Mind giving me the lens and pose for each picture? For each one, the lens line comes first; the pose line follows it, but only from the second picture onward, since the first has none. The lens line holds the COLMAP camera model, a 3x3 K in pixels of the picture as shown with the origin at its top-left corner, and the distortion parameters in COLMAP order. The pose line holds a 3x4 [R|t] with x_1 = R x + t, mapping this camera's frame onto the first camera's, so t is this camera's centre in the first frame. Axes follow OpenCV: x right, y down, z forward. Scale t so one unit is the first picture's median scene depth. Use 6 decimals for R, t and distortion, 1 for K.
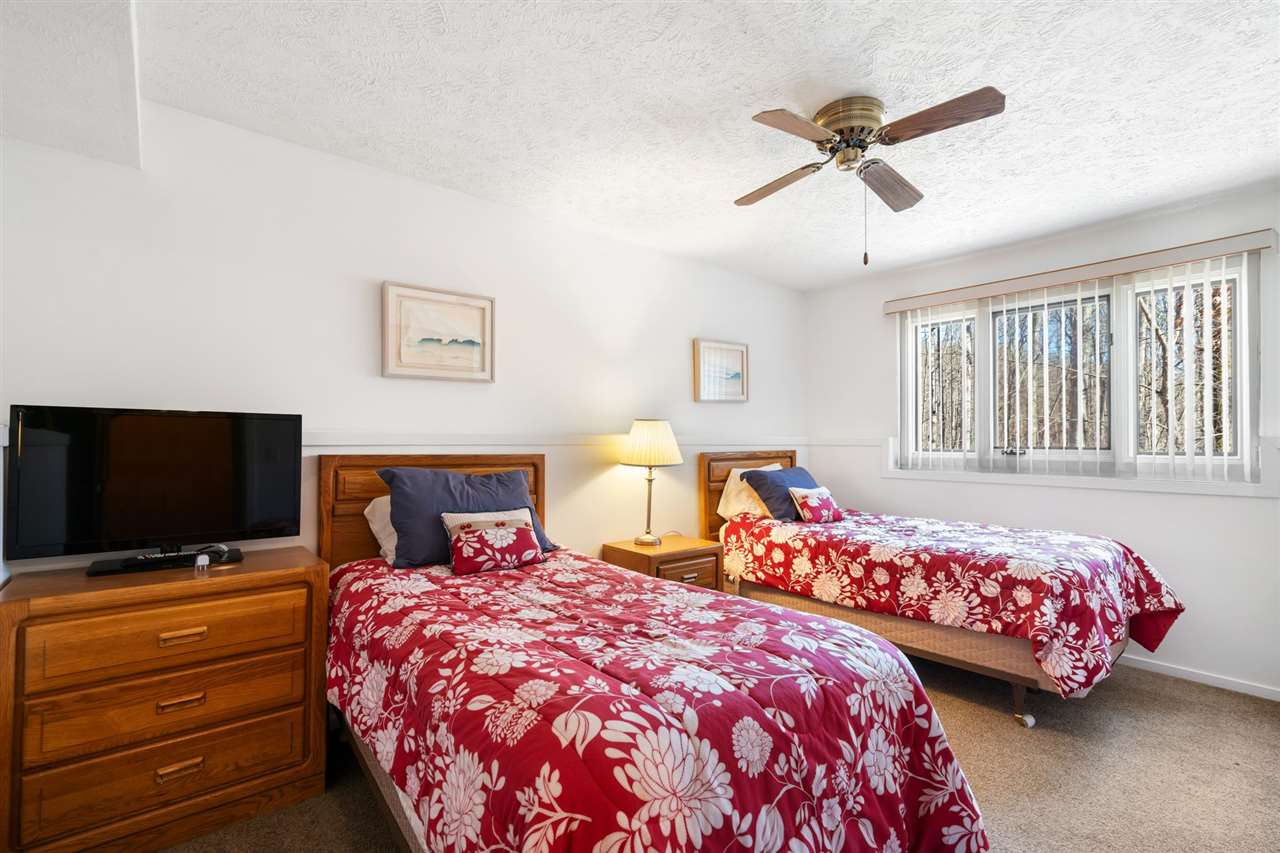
lens RADIAL K [[579.6, 0, 640.4], [0, 579.6, 431.0], [0, 0, 1]] dist [-0.006029, 0.002860]
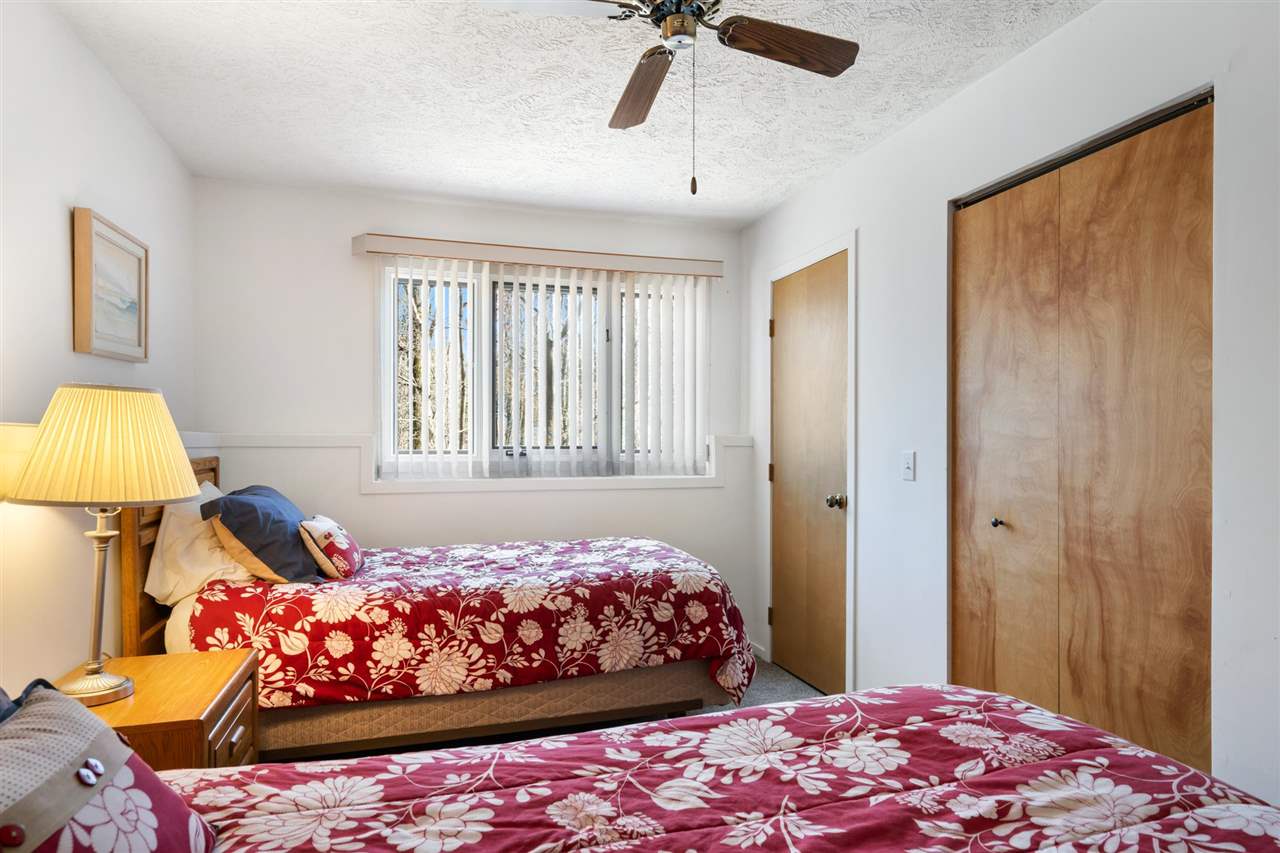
lens RADIAL K [[736.1, 0, 654.6], [0, 736.1, 445.6], [0, 0, 1]] dist [0.008840, 0.000080]
pose [[0.381199, -0.007540, 0.924462, -0.355757], [-0.016535, 0.999751, 0.014972, 0.007852], [-0.924345, -0.020993, 0.380980, 0.521666]]
